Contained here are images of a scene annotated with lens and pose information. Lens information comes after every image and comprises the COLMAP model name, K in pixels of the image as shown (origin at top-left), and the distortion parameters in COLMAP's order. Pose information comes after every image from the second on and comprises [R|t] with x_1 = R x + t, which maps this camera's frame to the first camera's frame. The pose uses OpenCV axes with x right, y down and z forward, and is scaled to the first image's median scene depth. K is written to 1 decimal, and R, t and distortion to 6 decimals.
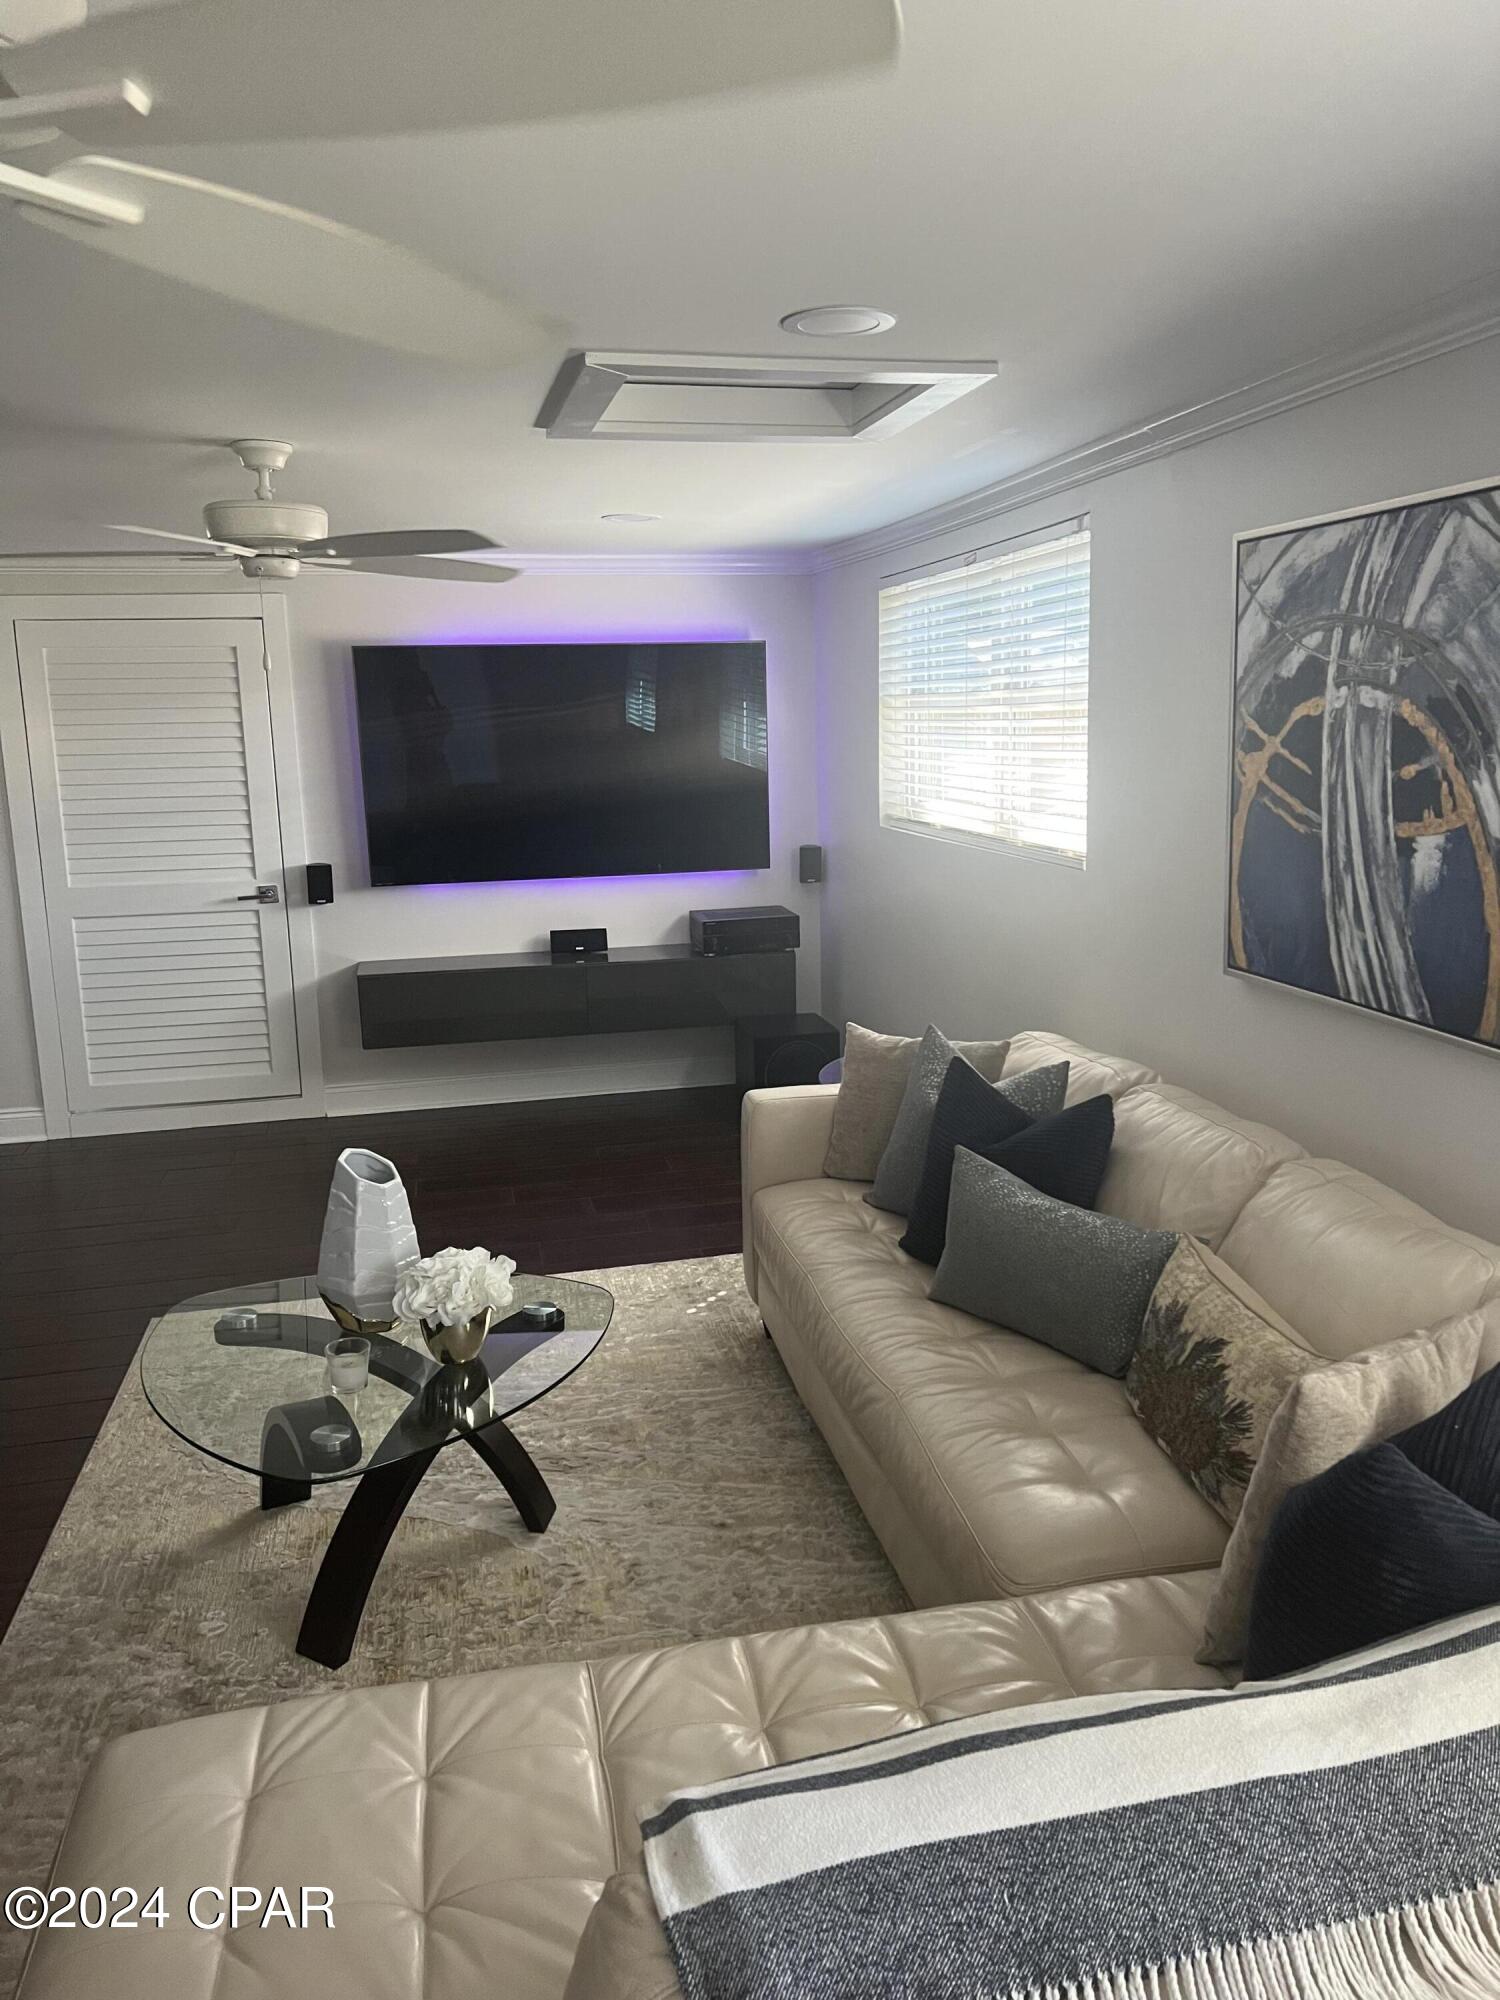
lens RADIAL K [[1505.1, 0, 750.0], [0, 1505.1, 1000.0], [0, 0, 1]] dist [0.079347, -0.085870]
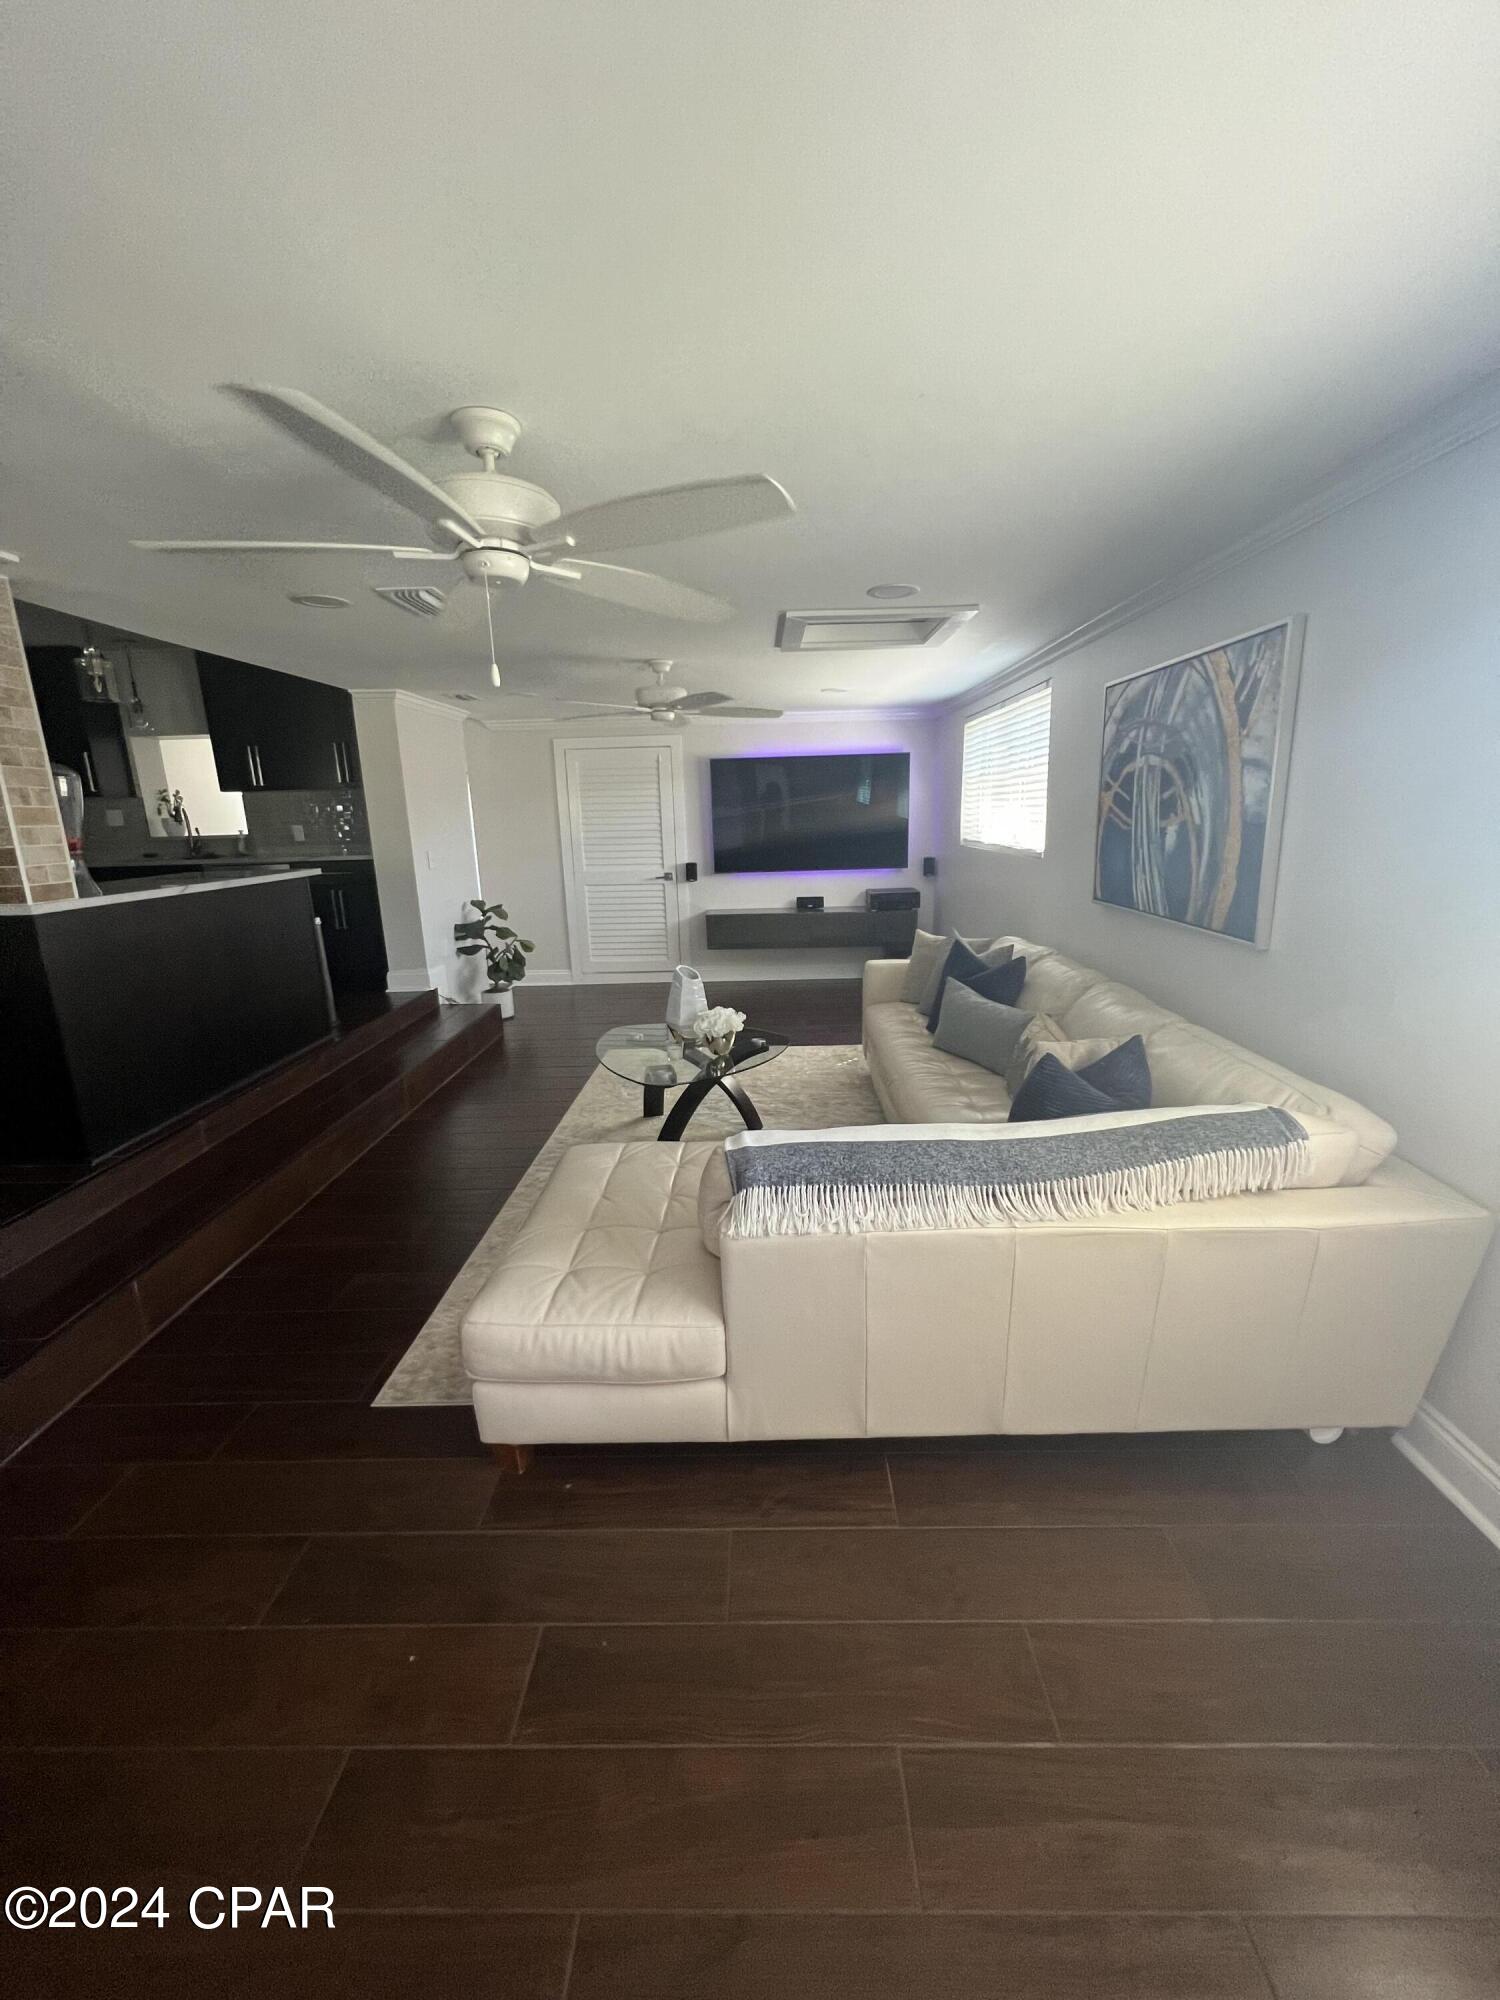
lens RADIAL K [[795.2, 0, 750.0], [0, 795.2, 1000.0], [0, 0, 1]] dist [0.027814, -0.000039]
pose [[0.973608, 0.052284, -0.222158, 0.117924], [-0.040762, 0.997590, 0.056141, 0.078821], [0.224558, -0.045604, 0.973393, -0.181126]]
